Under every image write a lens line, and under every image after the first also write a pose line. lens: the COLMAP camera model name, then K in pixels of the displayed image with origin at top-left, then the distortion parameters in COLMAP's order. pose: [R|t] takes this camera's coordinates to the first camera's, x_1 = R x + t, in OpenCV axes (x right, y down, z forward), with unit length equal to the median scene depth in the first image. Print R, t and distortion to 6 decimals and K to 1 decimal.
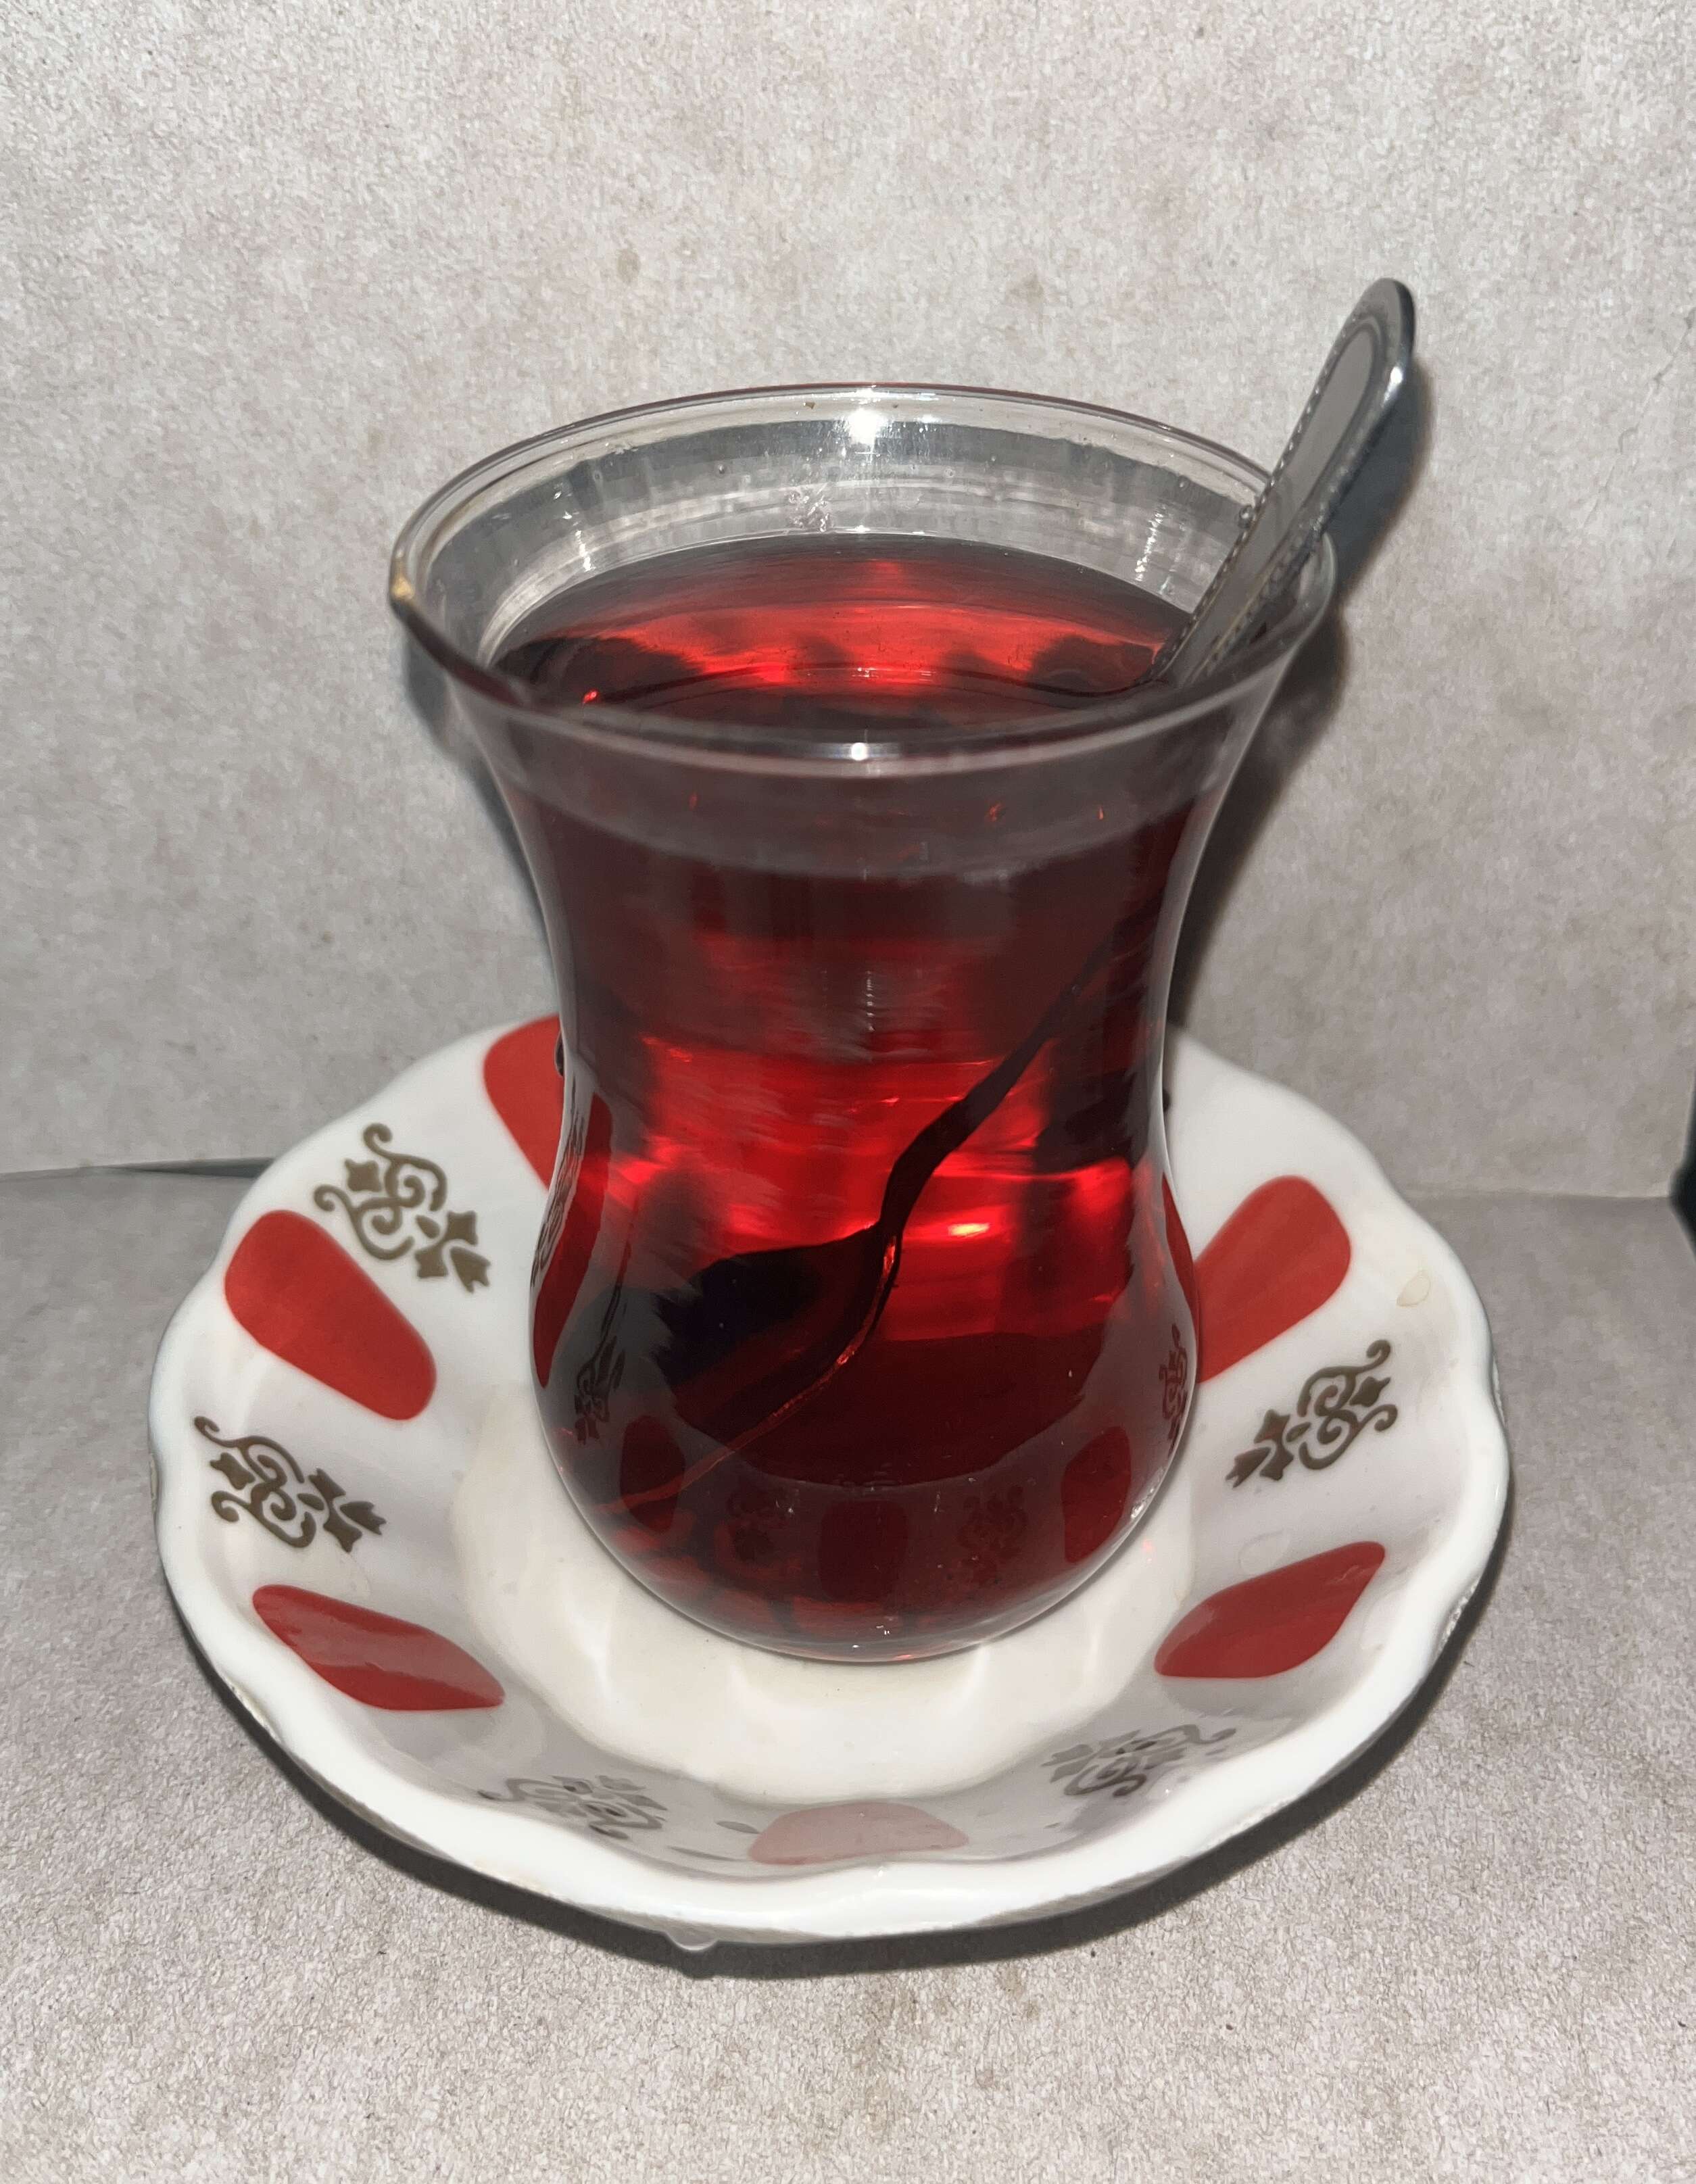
lens RADIAL K [[2099.2, 0, 877.2], [0, 2099.2, 1017.2], [0, 0, 1]] dist [-0.038363, 0.037570]
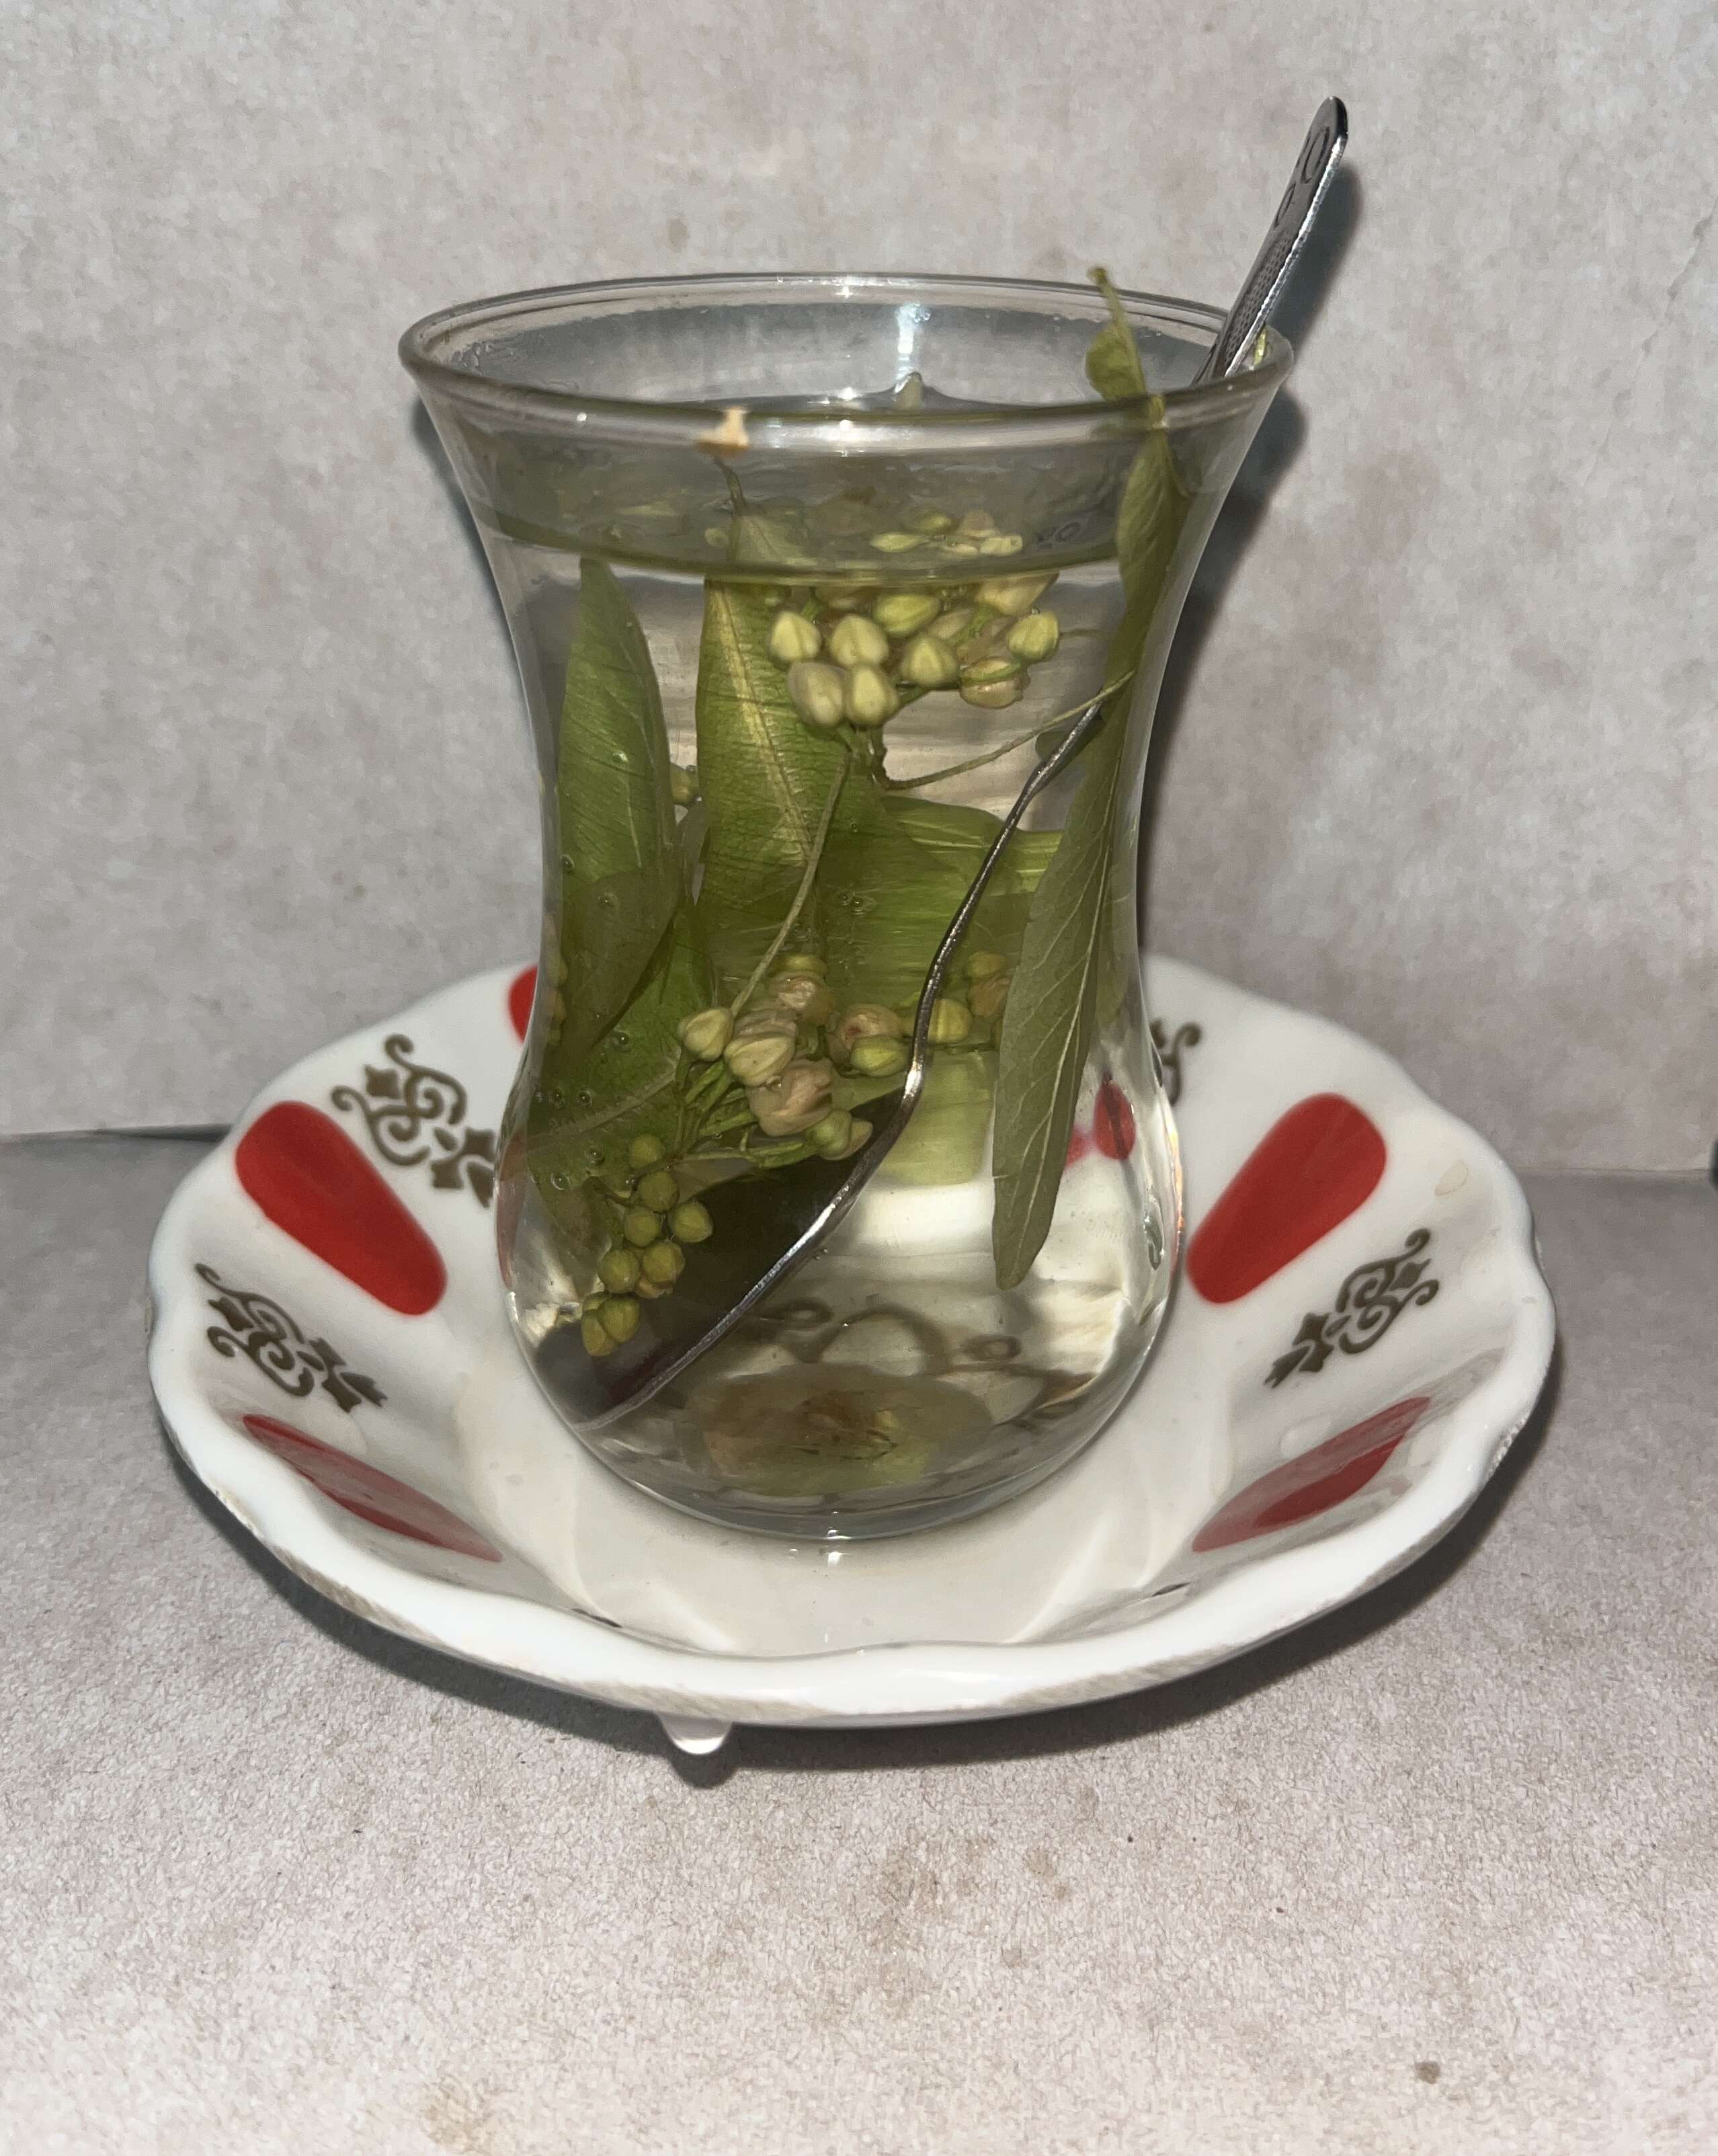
lens RADIAL K [[2097.8, 0, 913.8], [0, 2097.8, 867.1], [0, 0, 1]] dist [-0.026913, -0.001400]
pose [[0.999976, 0.006945, -0.000181, 0.004240], [-0.006848, 0.980888, -0.194455, 0.171737], [-0.001173, 0.194451, 0.980912, 0.012500]]
